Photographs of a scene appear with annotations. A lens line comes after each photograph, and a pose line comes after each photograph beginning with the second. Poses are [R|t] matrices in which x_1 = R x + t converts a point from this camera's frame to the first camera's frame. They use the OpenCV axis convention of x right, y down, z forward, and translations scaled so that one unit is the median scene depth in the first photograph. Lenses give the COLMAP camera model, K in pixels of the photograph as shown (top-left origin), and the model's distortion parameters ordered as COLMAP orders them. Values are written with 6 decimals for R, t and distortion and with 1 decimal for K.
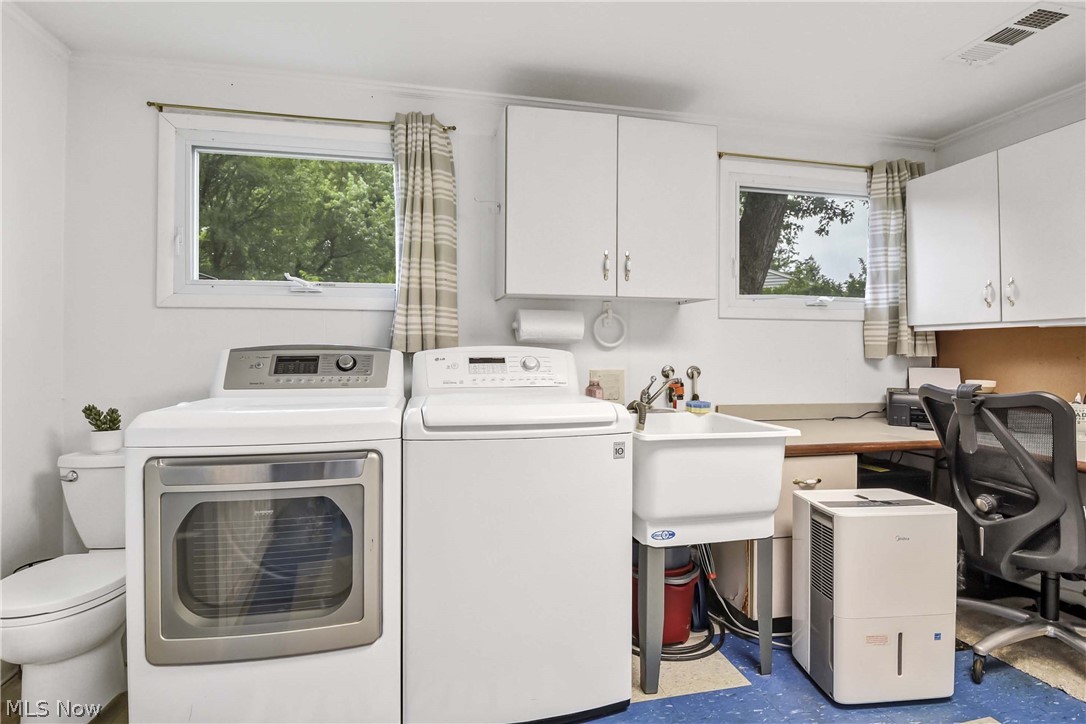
lens RADIAL K [[524.8, 0, 544.3], [0, 524.8, 359.1], [0, 0, 1]] dist [-0.001712, -0.011400]
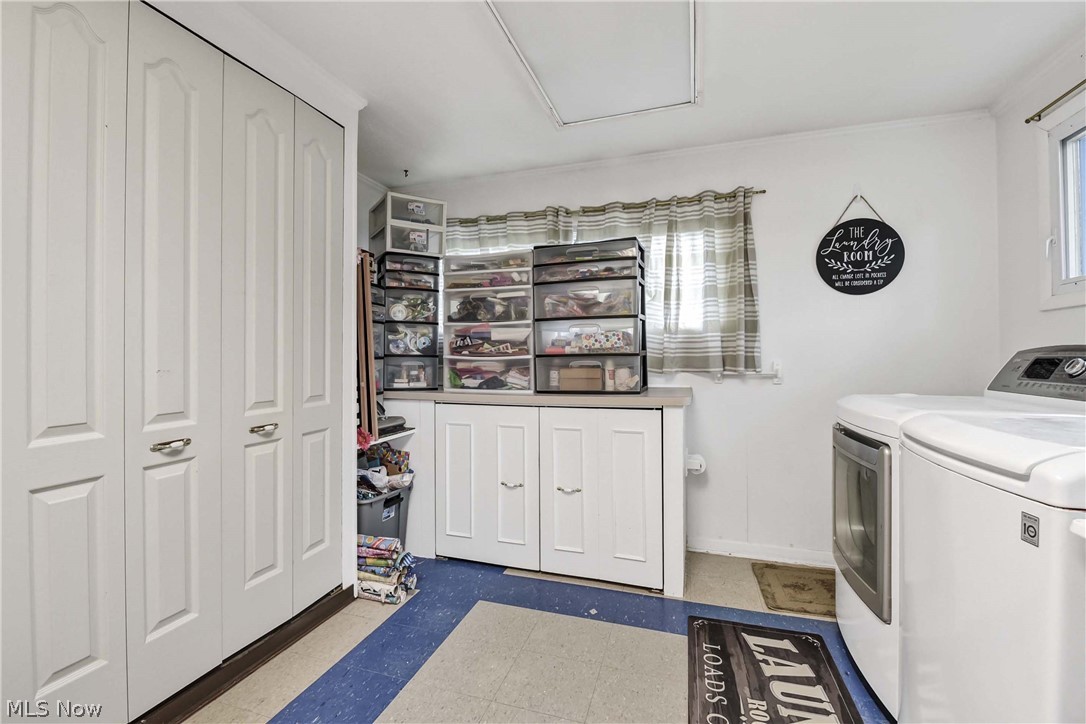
lens RADIAL K [[498.4, 0, 522.9], [0, 498.4, 360.1], [0, 0, 1]] dist [-0.001280, -0.008682]
pose [[-0.494807, 0.006651, -0.868977, 0.659412], [-0.010446, 0.999853, 0.013601, -0.005018], [0.868940, 0.015807, -0.494665, 0.605815]]
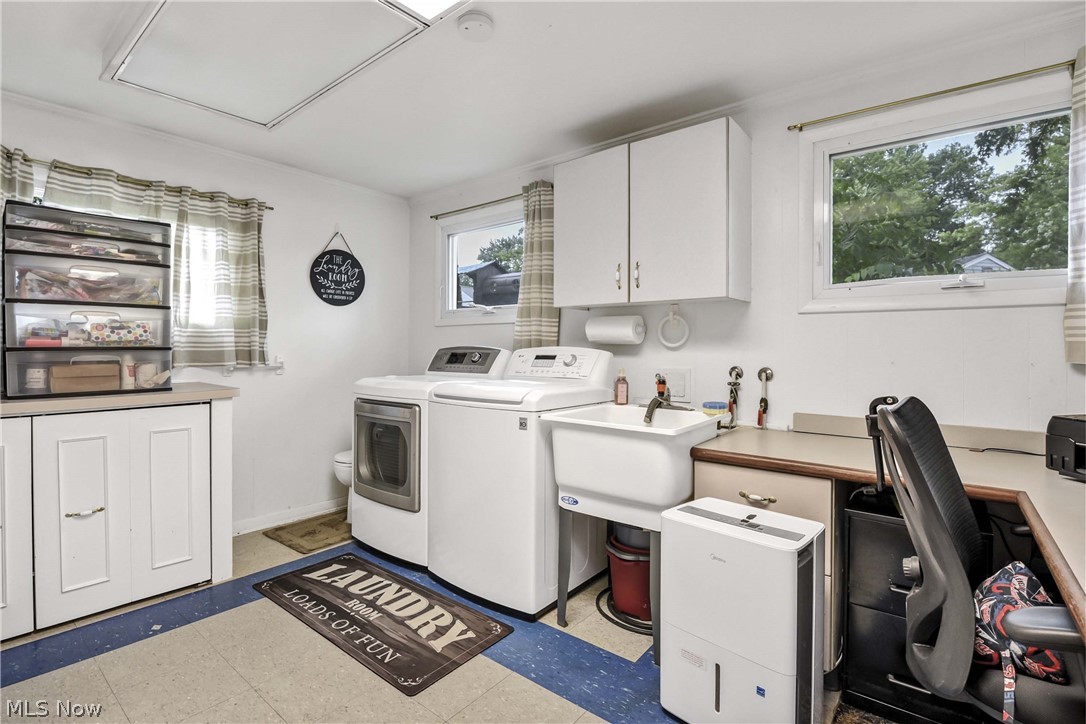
lens RADIAL K [[498.4, 0, 522.9], [0, 498.4, 360.1], [0, 0, 1]] dist [-0.001280, -0.008682]
pose [[0.624647, 0.016033, -0.780743, 0.874361], [-0.015424, 0.999847, 0.008192, -0.000111], [0.780755, 0.006925, 0.624799, 0.153277]]
